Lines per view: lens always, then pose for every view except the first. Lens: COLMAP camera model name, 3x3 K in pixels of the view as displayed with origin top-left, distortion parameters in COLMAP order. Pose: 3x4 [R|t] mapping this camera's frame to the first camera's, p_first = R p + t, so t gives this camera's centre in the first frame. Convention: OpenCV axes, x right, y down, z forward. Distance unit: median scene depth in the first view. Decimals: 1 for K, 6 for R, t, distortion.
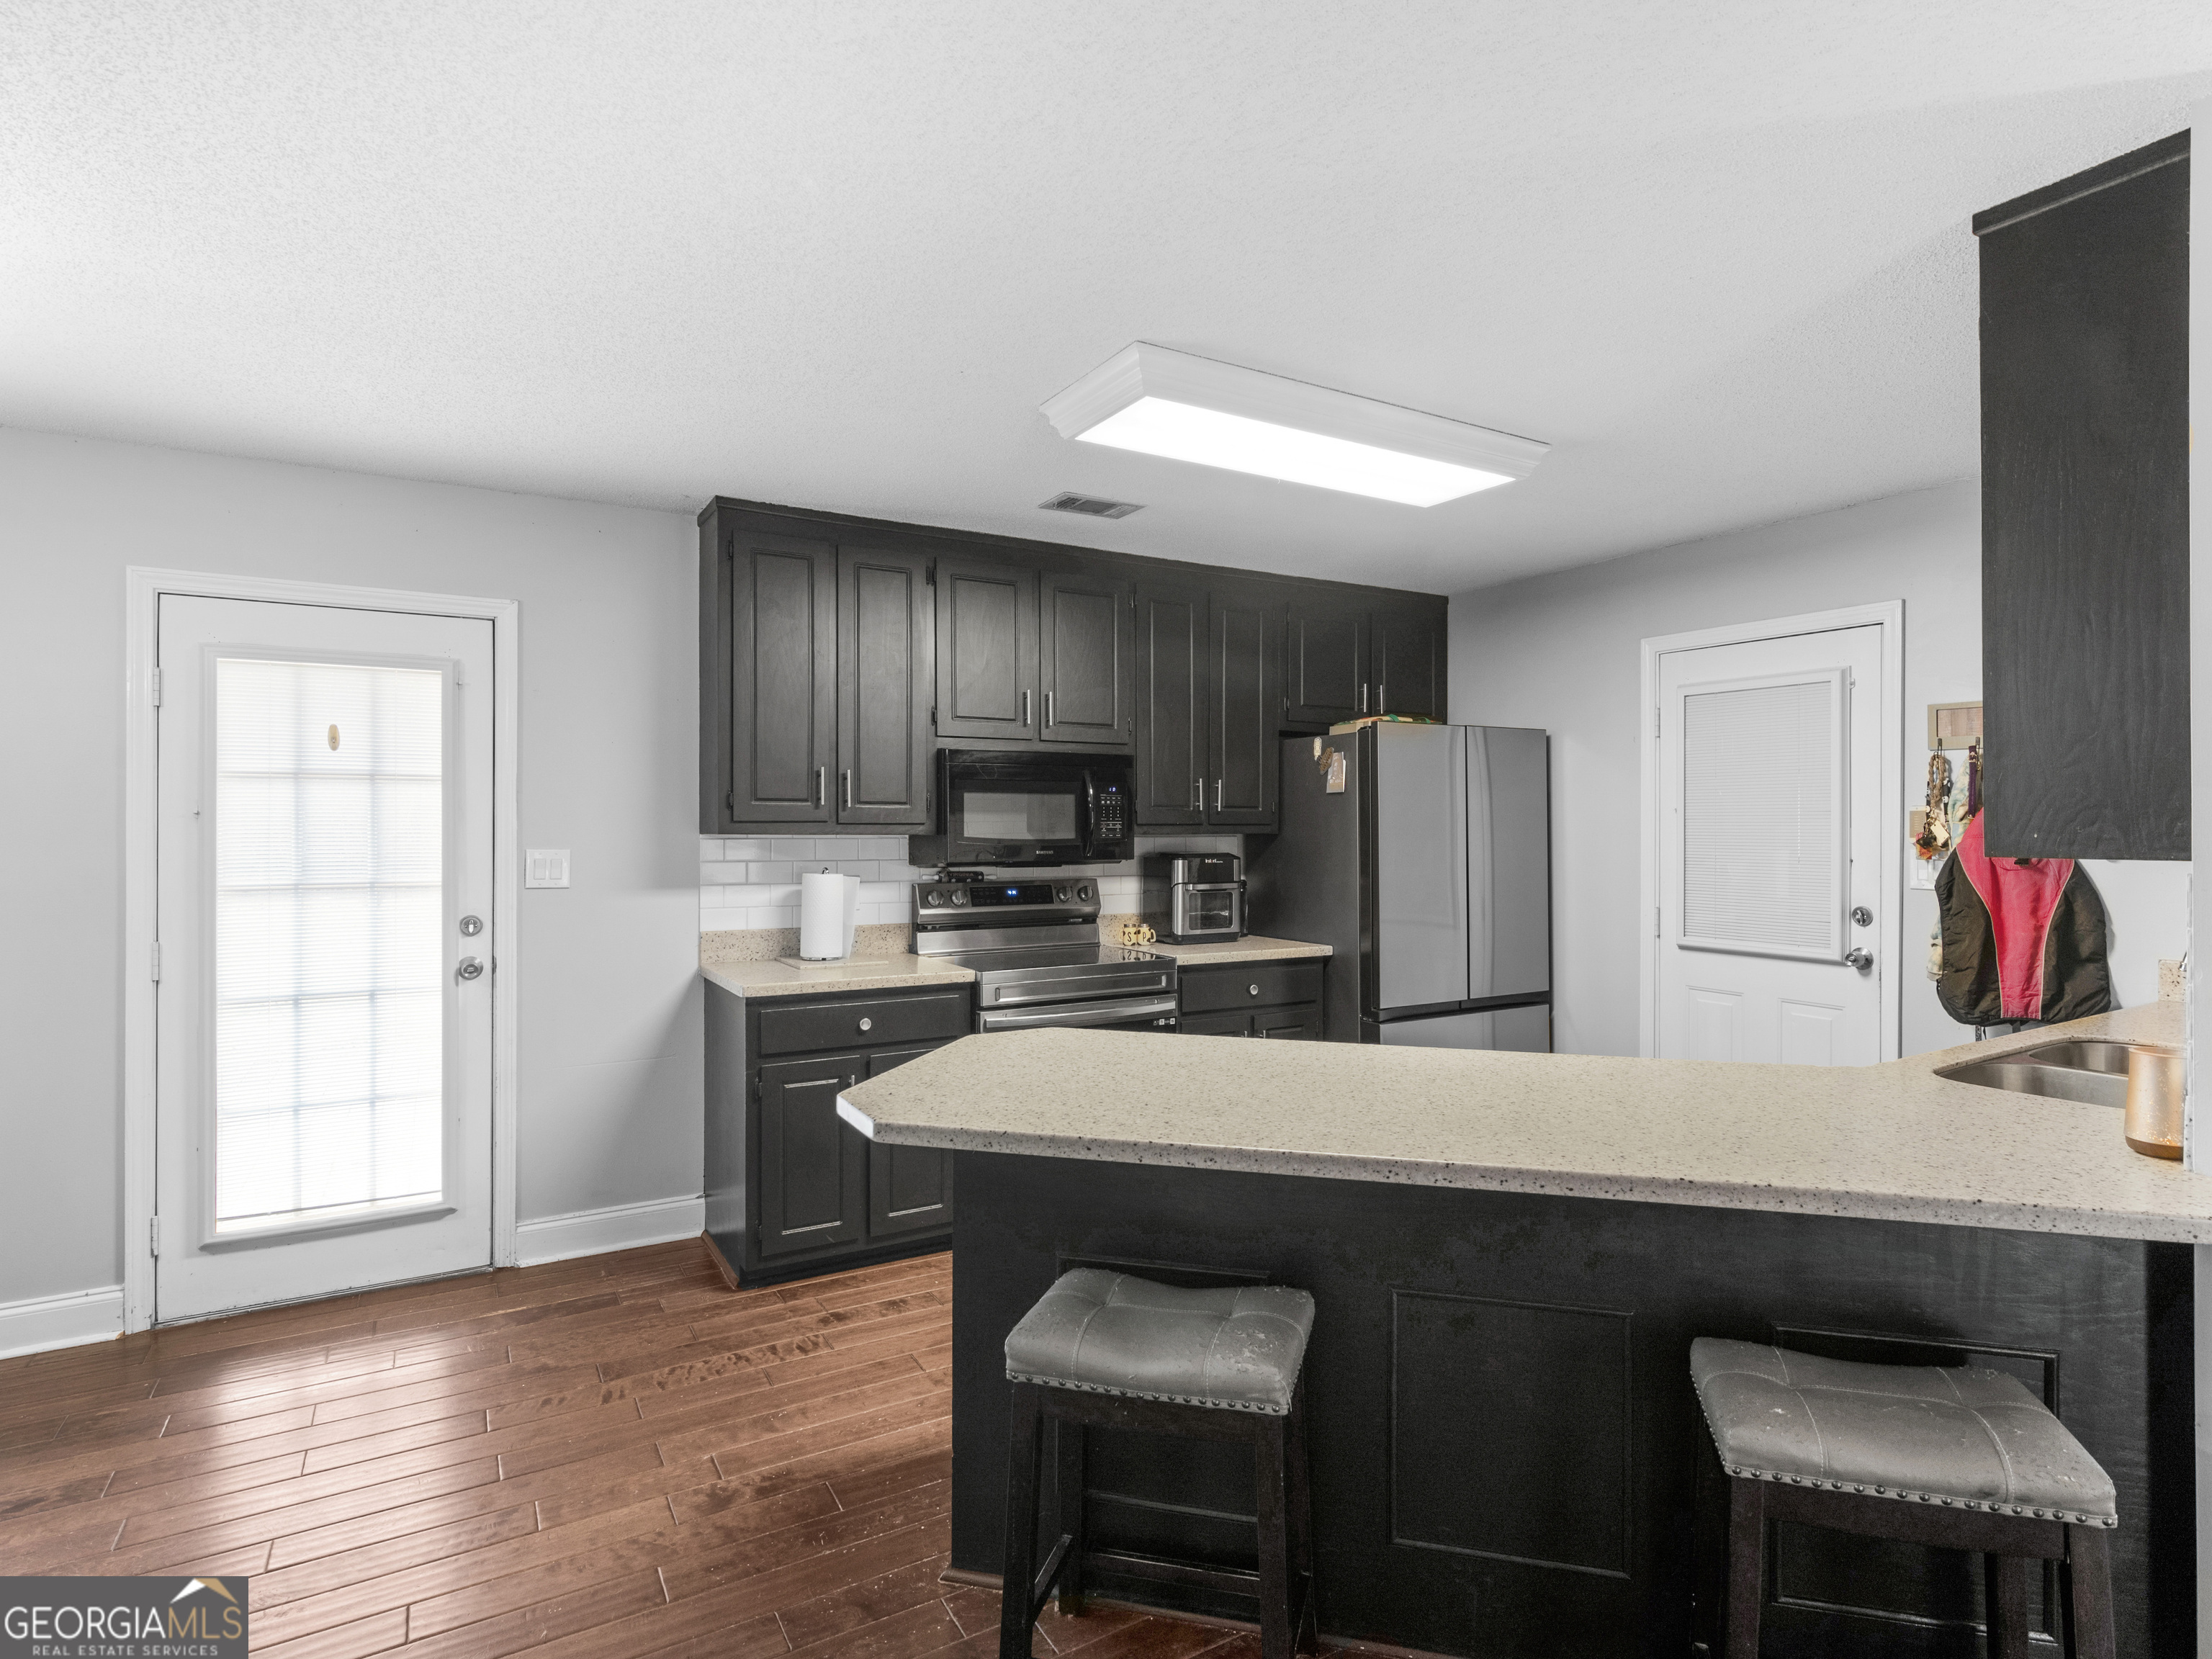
lens RADIAL K [[1137.7, 0, 1031.7], [0, 1137.7, 824.5], [0, 0, 1]] dist [-0.003470, 0.000901]
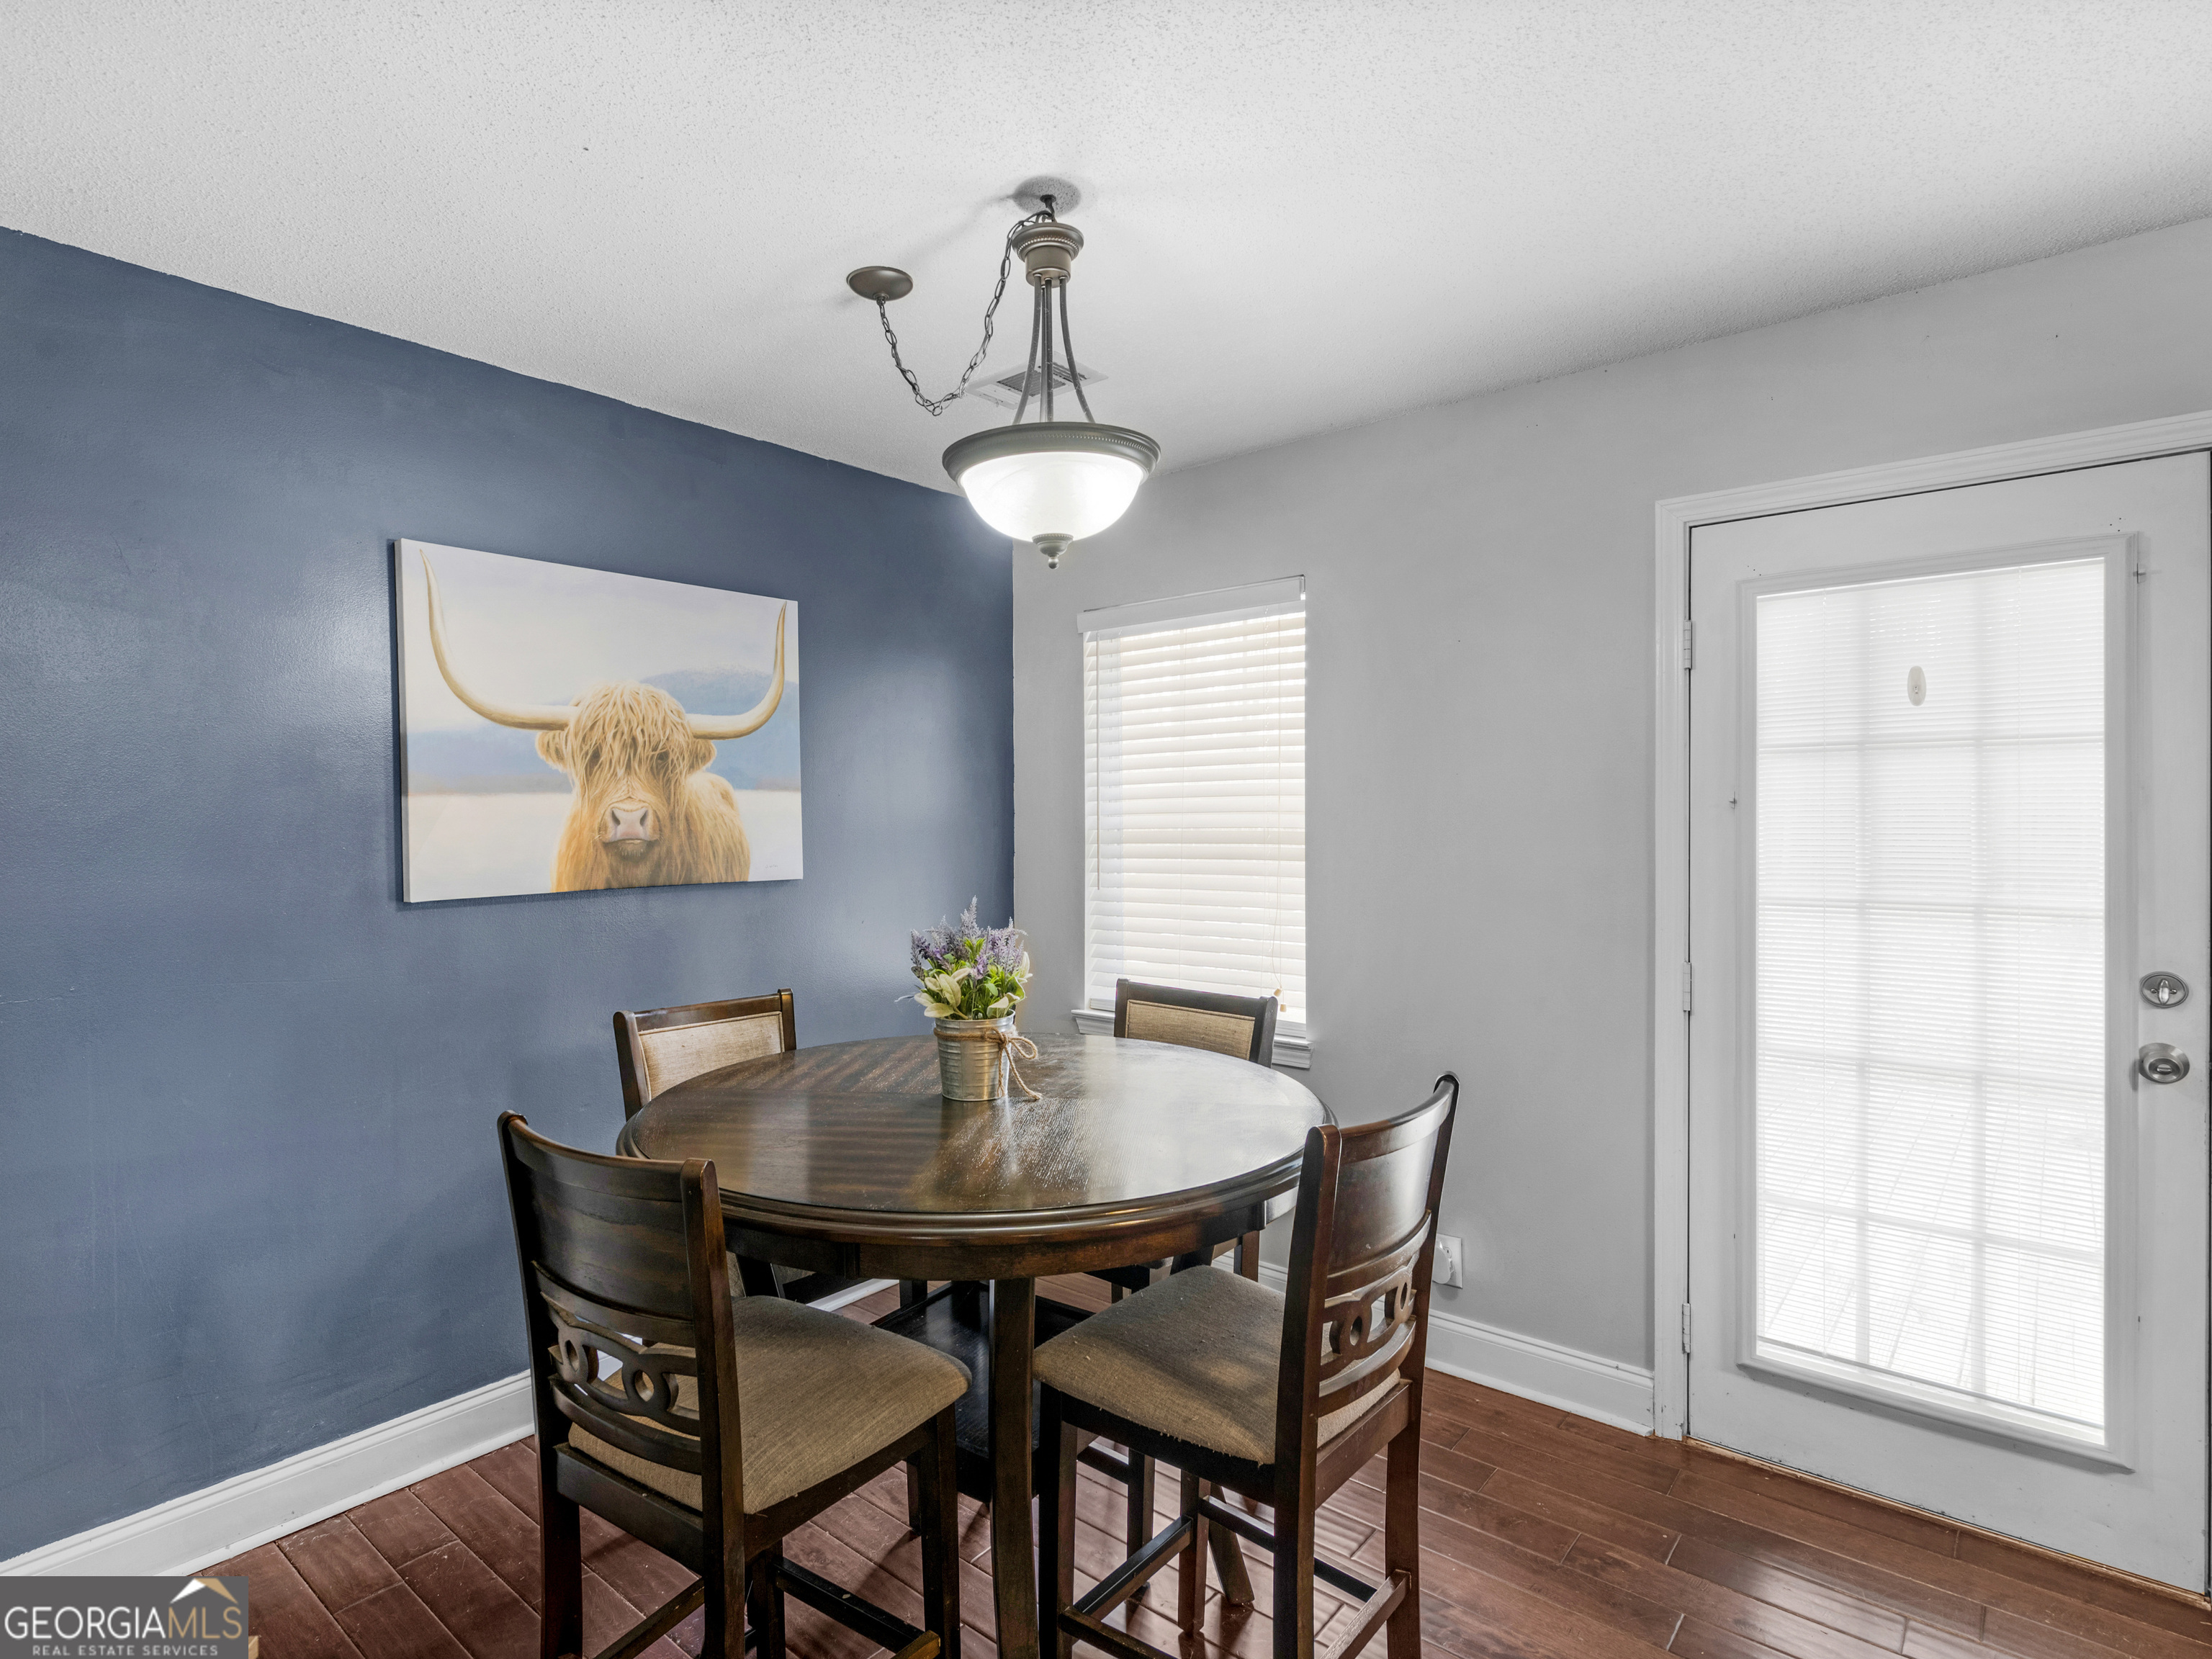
lens RADIAL K [[1008.4, 0, 1218.0], [0, 1008.4, 821.0], [0, 0, 1]] dist [-0.002914, 0.000031]
pose [[0.445172, -0.000594, -0.895445, -0.251831], [0.002081, 0.999998, 0.000371, 0.002326], [0.895443, -0.002028, 0.445172, 0.345814]]
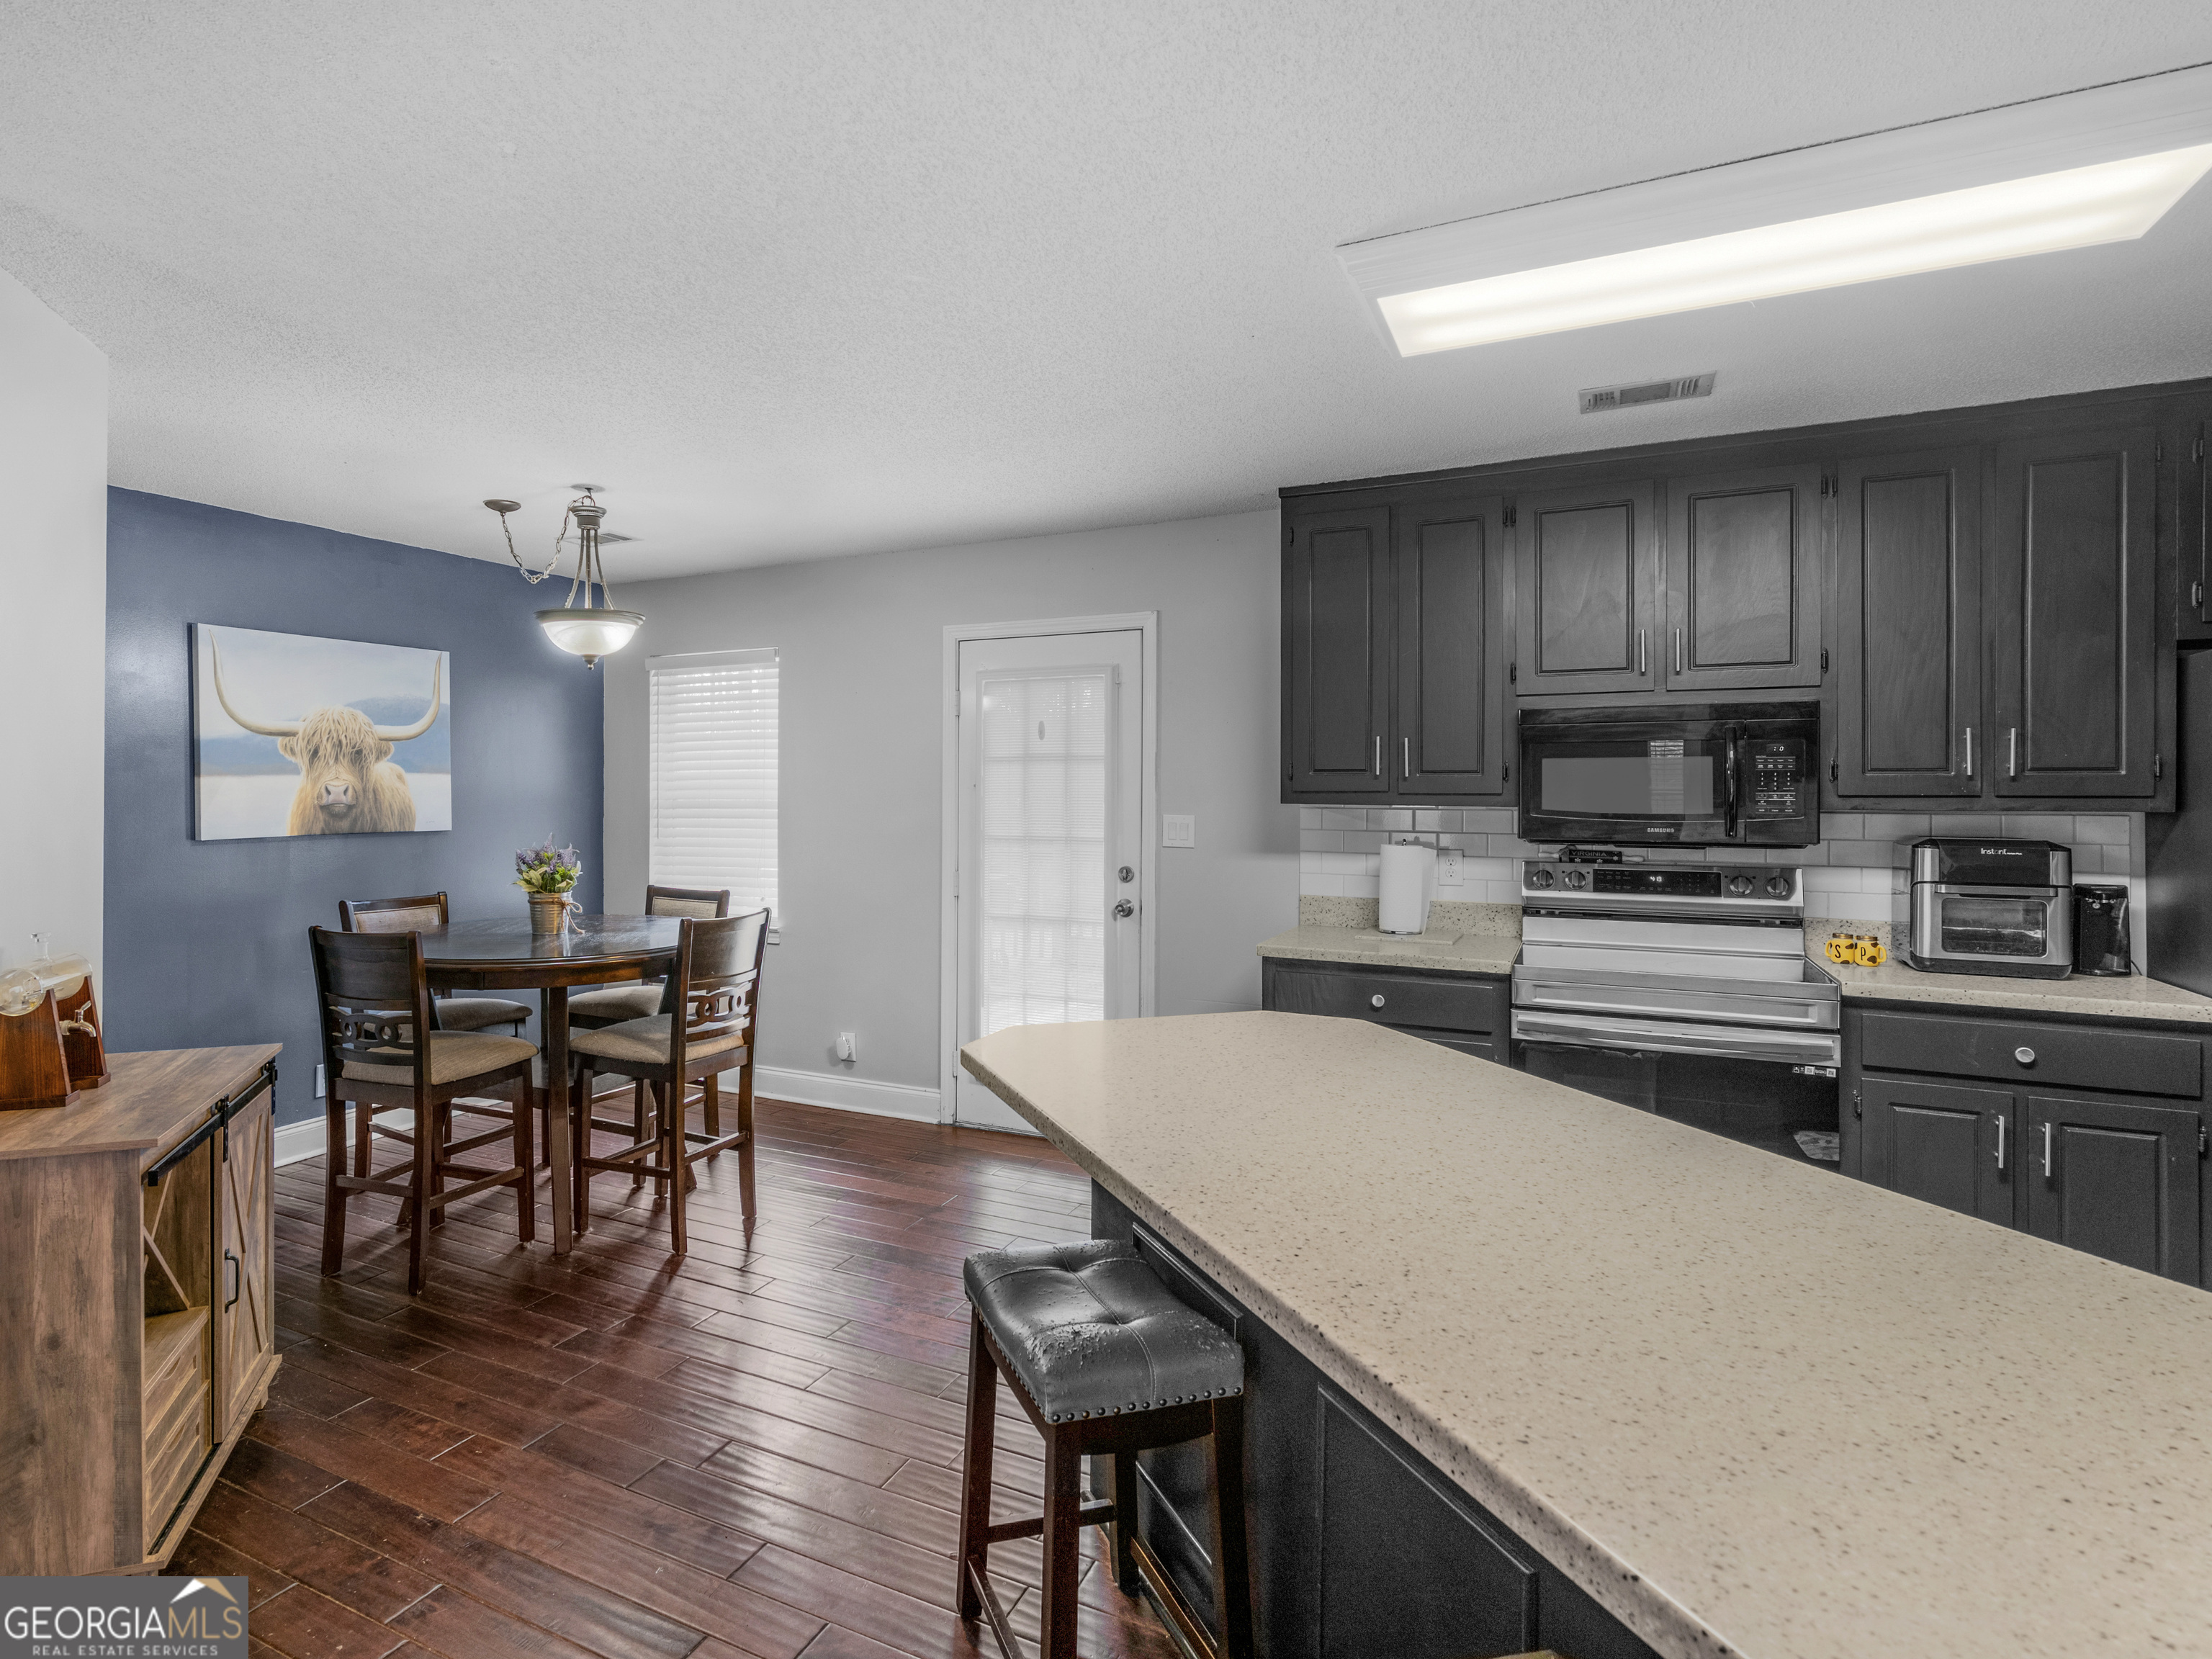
lens RADIAL K [[1137.7, 0, 1115.4], [0, 1137.7, 794.9], [0, 0, 1]] dist [-0.003470, 0.000901]
pose [[0.574421, 0.001873, -0.818558, 0.536701], [-0.003884, 0.999992, -0.000437, 0.001645], [0.818551, 0.003431, 0.574424, 0.267911]]
